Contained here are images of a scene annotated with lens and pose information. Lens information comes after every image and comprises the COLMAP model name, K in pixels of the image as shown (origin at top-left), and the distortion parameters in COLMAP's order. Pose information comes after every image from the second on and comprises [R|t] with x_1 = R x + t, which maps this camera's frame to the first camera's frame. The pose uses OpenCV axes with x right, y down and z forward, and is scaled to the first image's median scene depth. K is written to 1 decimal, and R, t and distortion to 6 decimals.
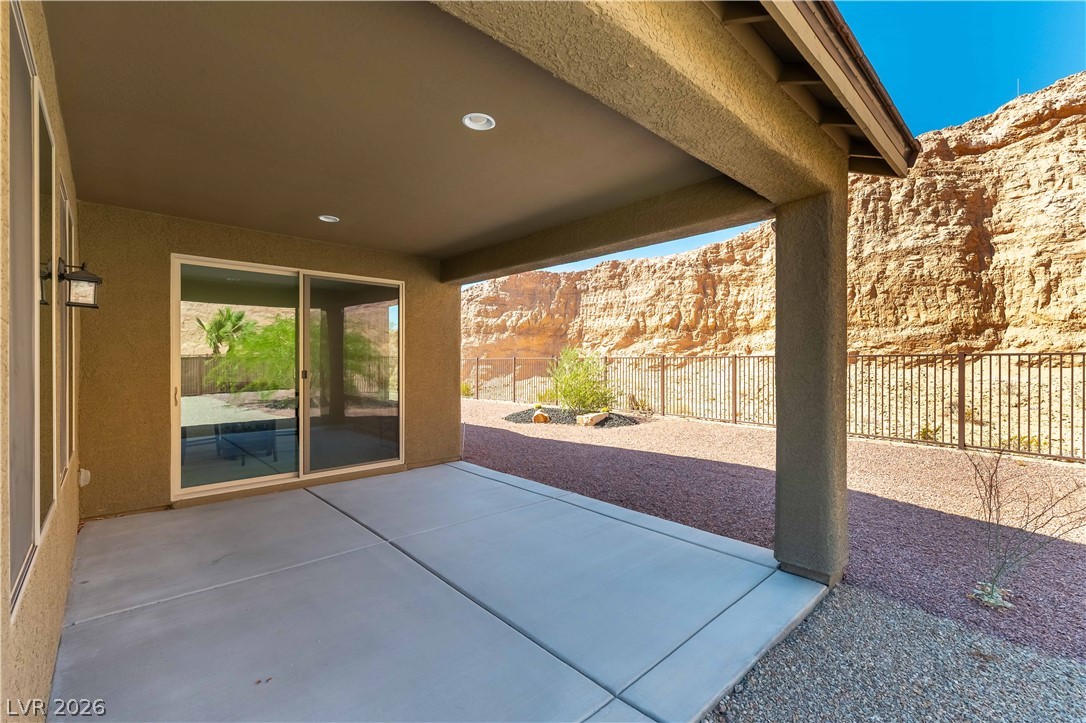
lens RADIAL K [[472.2, 0, 554.6], [0, 472.2, 364.4], [0, 0, 1]] dist [-0.004033, 0.001523]
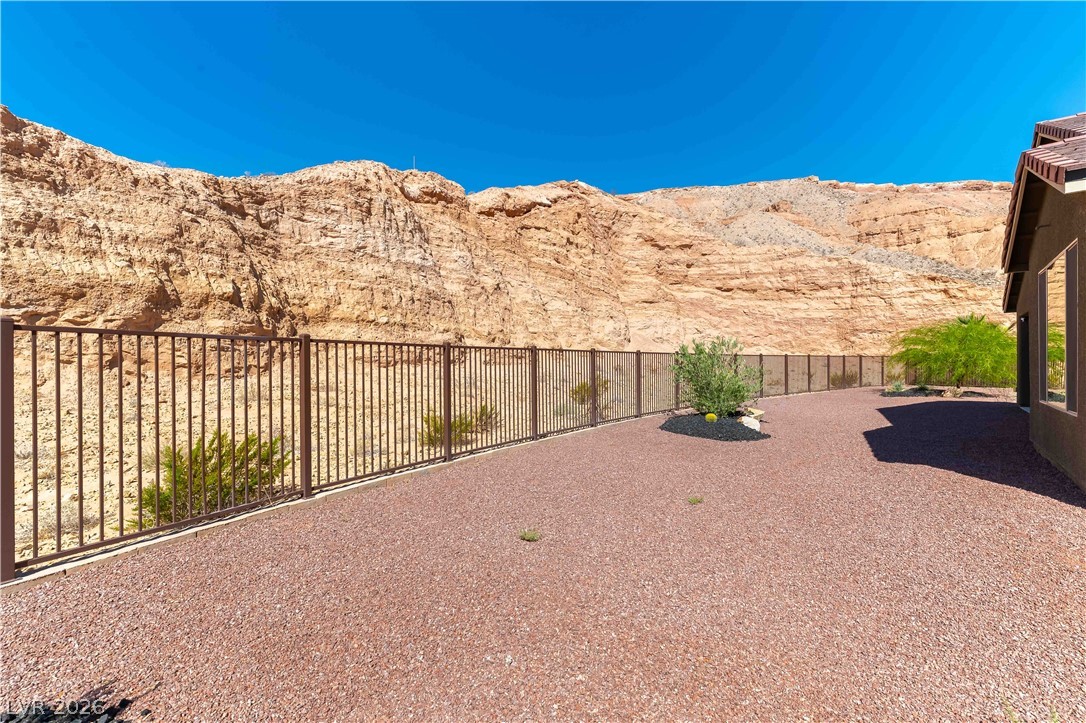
lens RADIAL K [[472.2, 0, 539.5], [0, 472.2, 366.9], [0, 0, 1]] dist [-0.004033, 0.001523]
pose [[-0.112666, -0.007734, 0.993603, -0.464863], [0.011550, 0.999892, 0.009093, 0.000053], [-0.993566, 0.012501, -0.112564, 0.869245]]
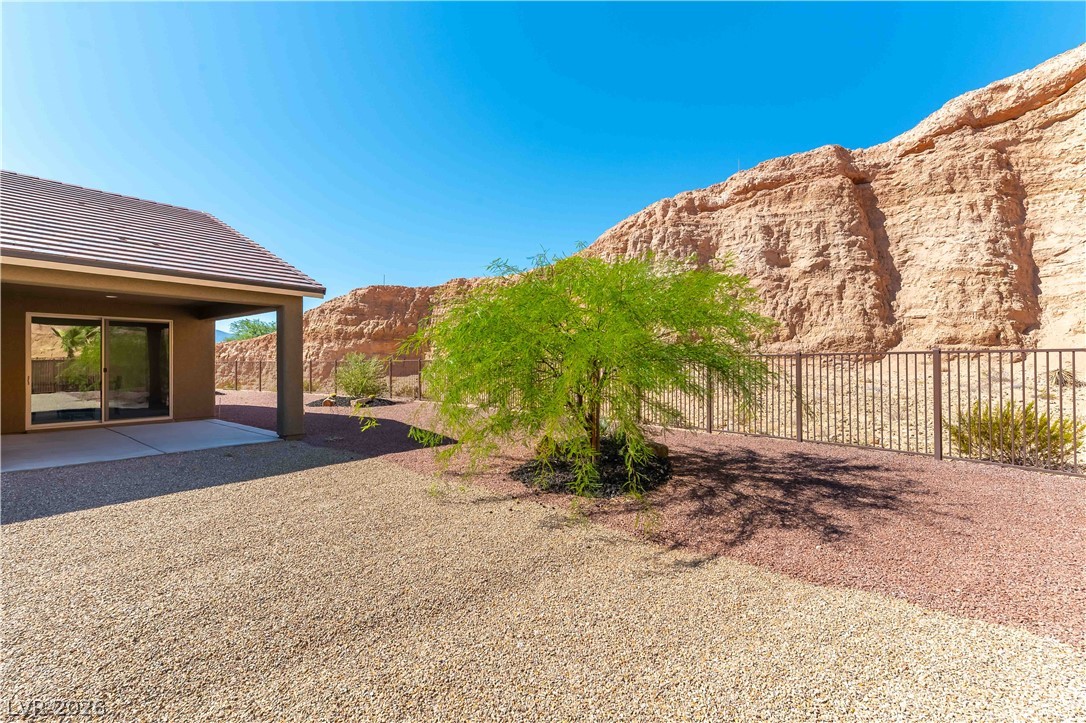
lens RADIAL K [[472.2, 0, 555.7], [0, 472.2, 363.6], [0, 0, 1]] dist [-0.004033, 0.001523]
pose [[0.987911, -0.002017, 0.155012, 0.256740], [0.002888, 0.999981, -0.005397, 0.002730], [-0.154998, 0.005779, 0.987898, -0.309102]]
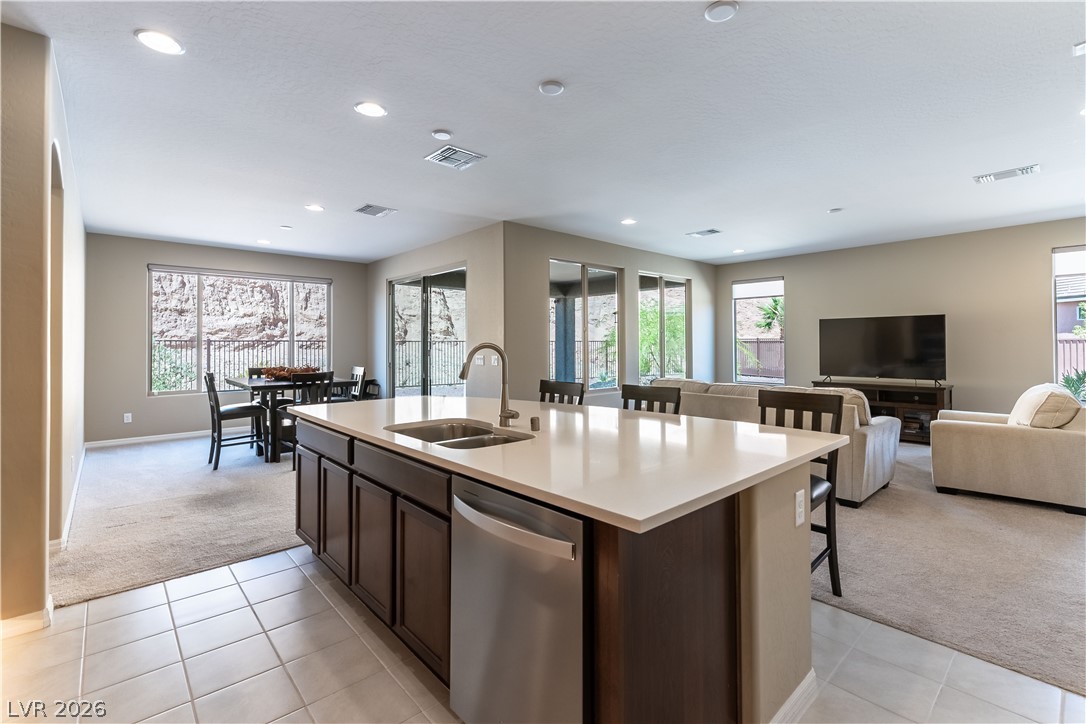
lens RADIAL K [[472.2, 0, 526.1], [0, 472.2, 342.3], [0, 0, 1]] dist [-0.004033, 0.001523]
pose [[0.045354, 0.004720, 0.998960, -0.429630], [0.009371, 0.999943, -0.005151, -0.001037], [-0.998927, 0.009595, 0.045307, 0.184562]]
